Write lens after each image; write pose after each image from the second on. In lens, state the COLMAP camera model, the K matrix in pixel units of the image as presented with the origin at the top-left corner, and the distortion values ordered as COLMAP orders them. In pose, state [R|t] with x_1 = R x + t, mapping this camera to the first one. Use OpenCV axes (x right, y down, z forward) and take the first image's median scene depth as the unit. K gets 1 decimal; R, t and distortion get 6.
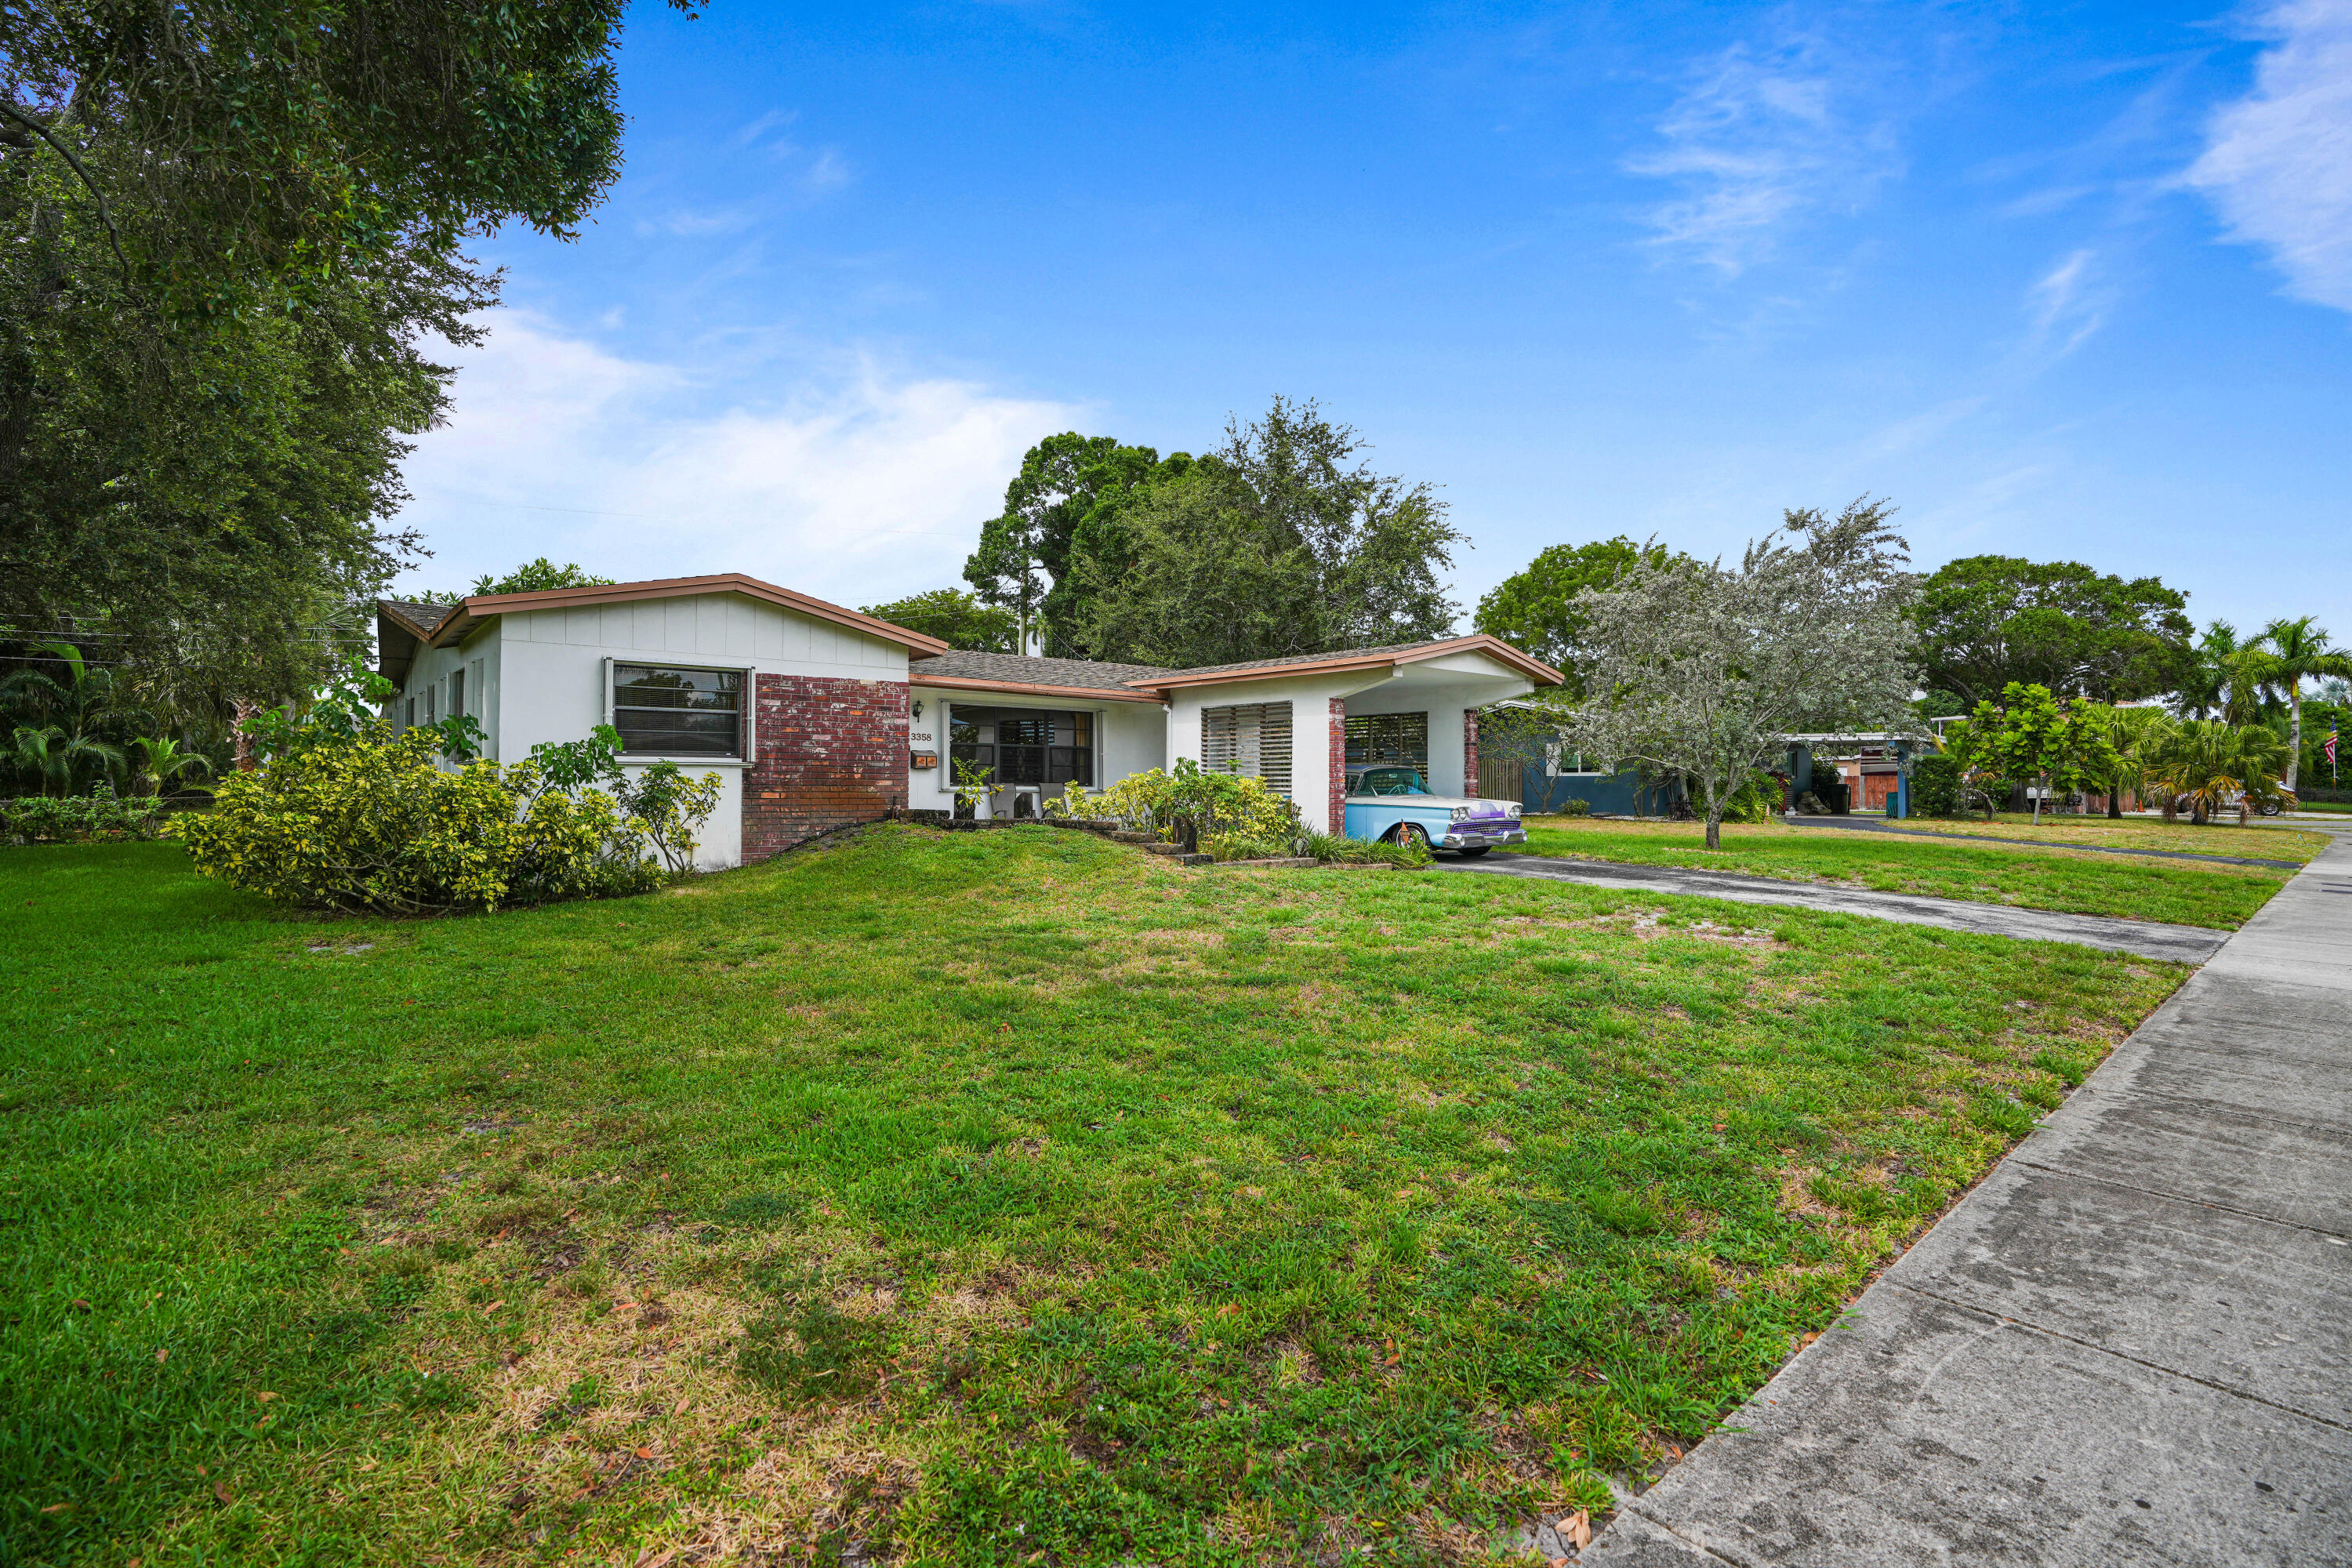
lens RADIAL K [[1096.7, 0, 1178.5], [0, 1096.7, 776.1], [0, 0, 1]] dist [-0.033488, 0.008130]
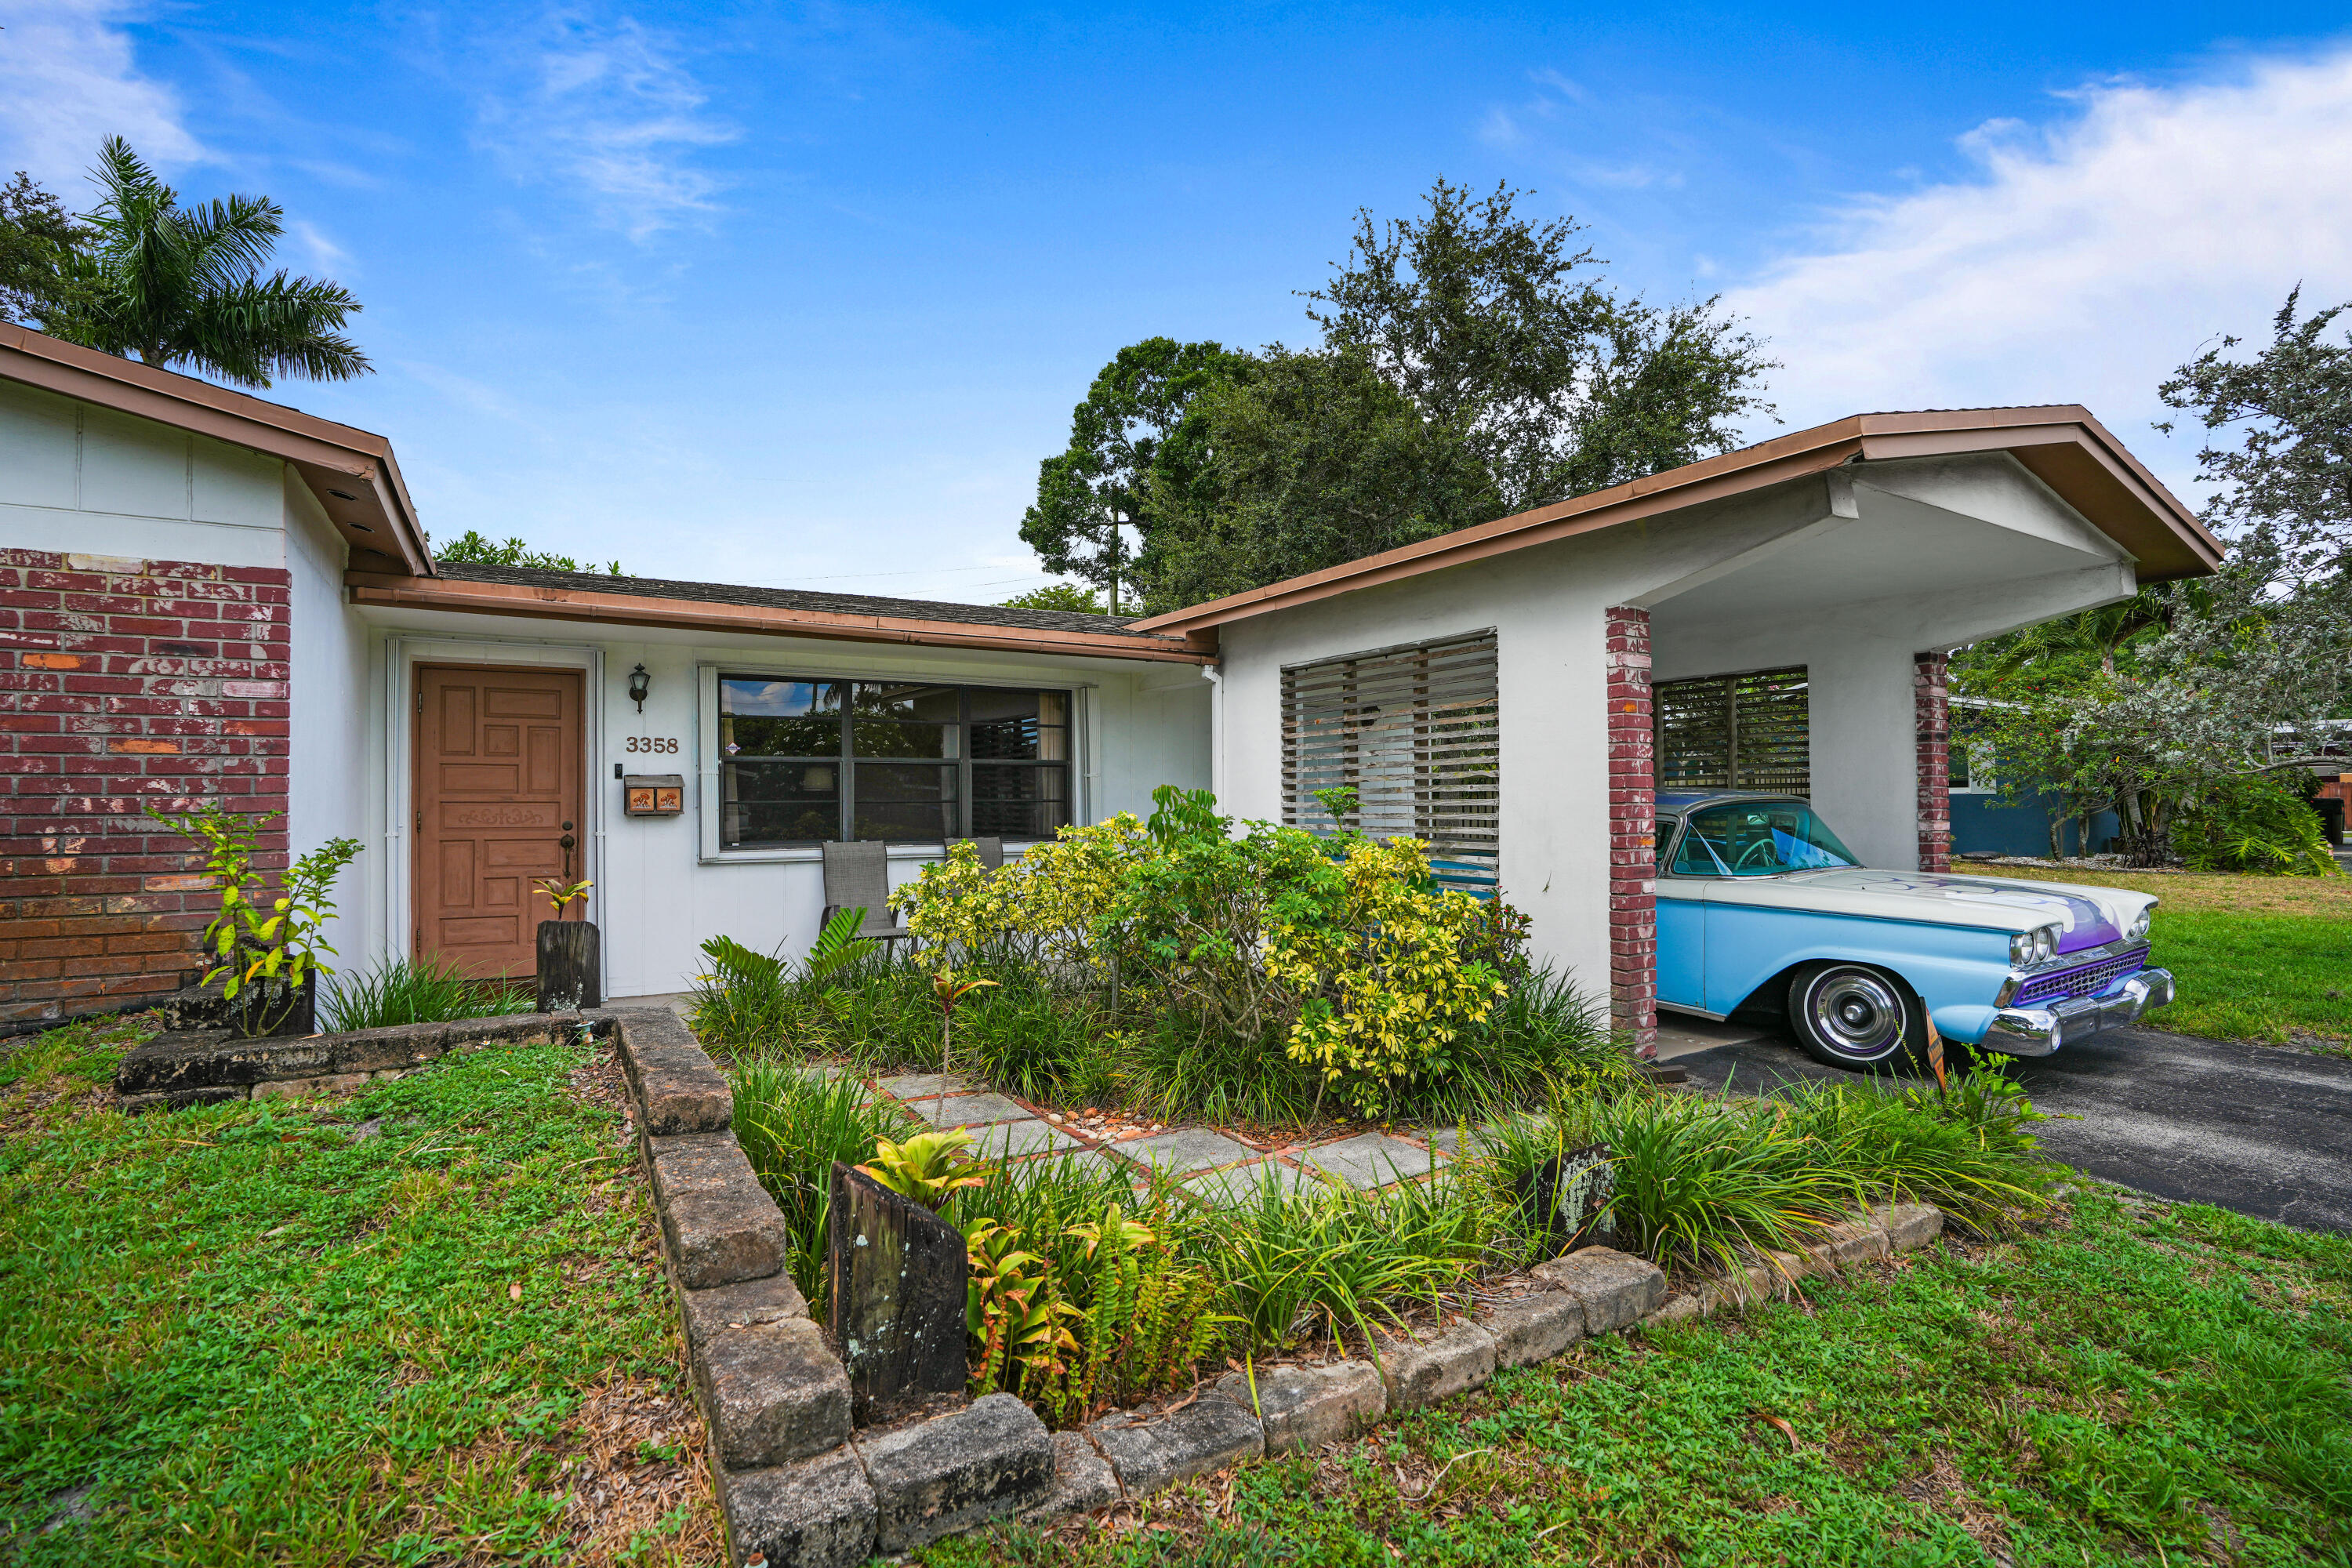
lens RADIAL K [[1096.7, 0, 1179.2], [0, 1096.7, 785.6], [0, 0, 1]] dist [-0.033488, 0.008130]
pose [[0.988129, -0.014677, -0.152921, 0.042226], [0.013919, 0.999885, -0.006026, -0.010747], [0.152992, 0.003826, 0.988220, 0.492057]]
